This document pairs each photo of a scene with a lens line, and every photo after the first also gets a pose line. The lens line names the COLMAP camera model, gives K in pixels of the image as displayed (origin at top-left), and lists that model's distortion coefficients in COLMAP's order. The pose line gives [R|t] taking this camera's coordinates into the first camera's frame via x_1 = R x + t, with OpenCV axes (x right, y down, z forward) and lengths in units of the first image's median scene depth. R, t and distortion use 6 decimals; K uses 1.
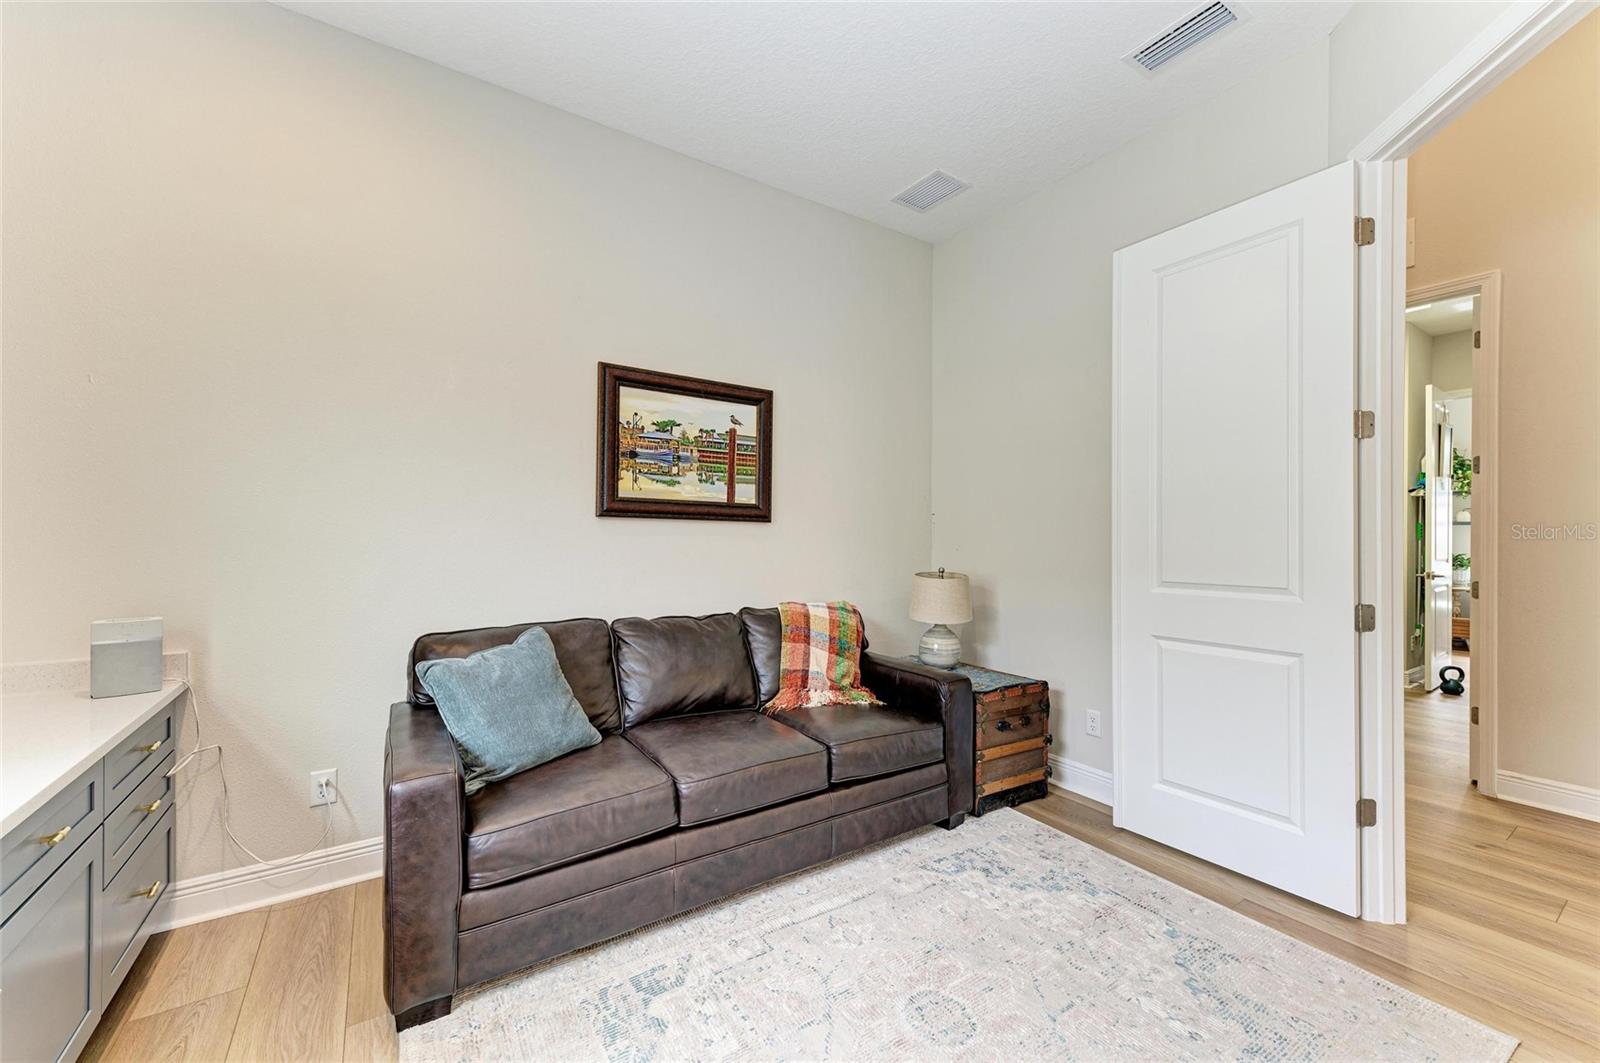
lens RADIAL K [[612.9, 0, 800.9], [0, 612.9, 536.6], [0, 0, 1]] dist [0.022293, -0.007355]
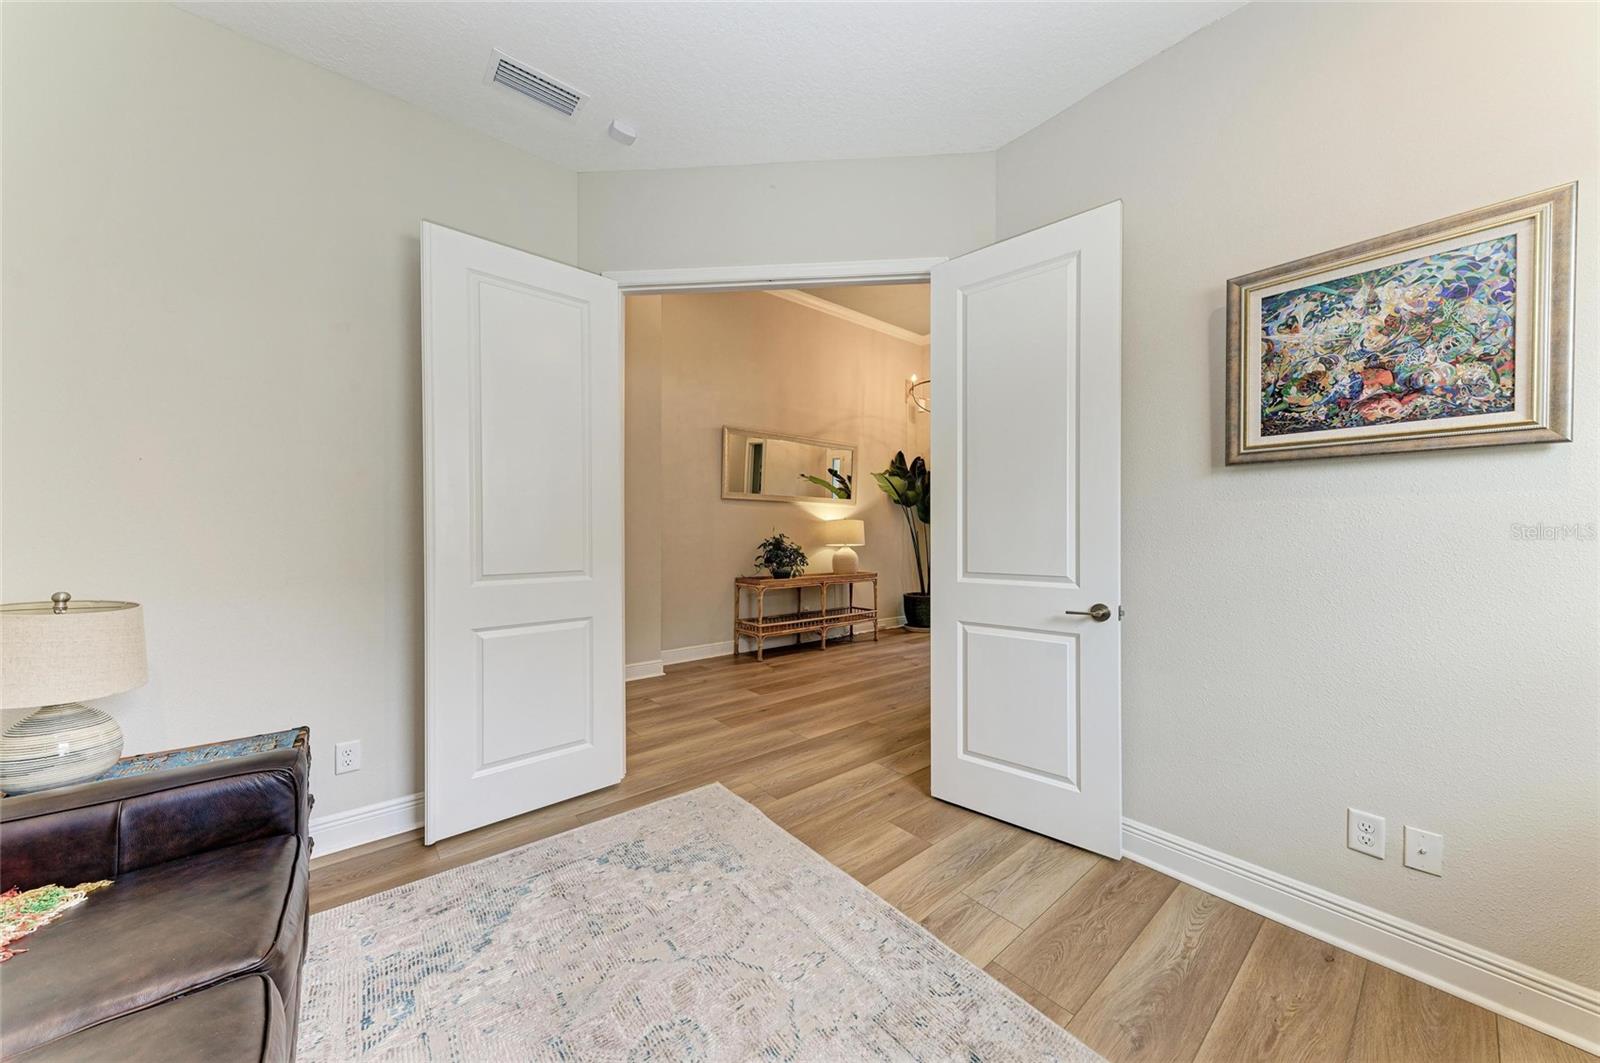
lens RADIAL K [[545.2, 0, 800.0], [0, 545.2, 531.5], [0, 0, 1]] dist [-0.000597, -0.000124]
pose [[-0.109809, -0.001942, 0.993951, -0.445330], [0.000124, 0.999998, 0.001968, -0.002198], [-0.993953, 0.000340, -0.109808, 0.660071]]
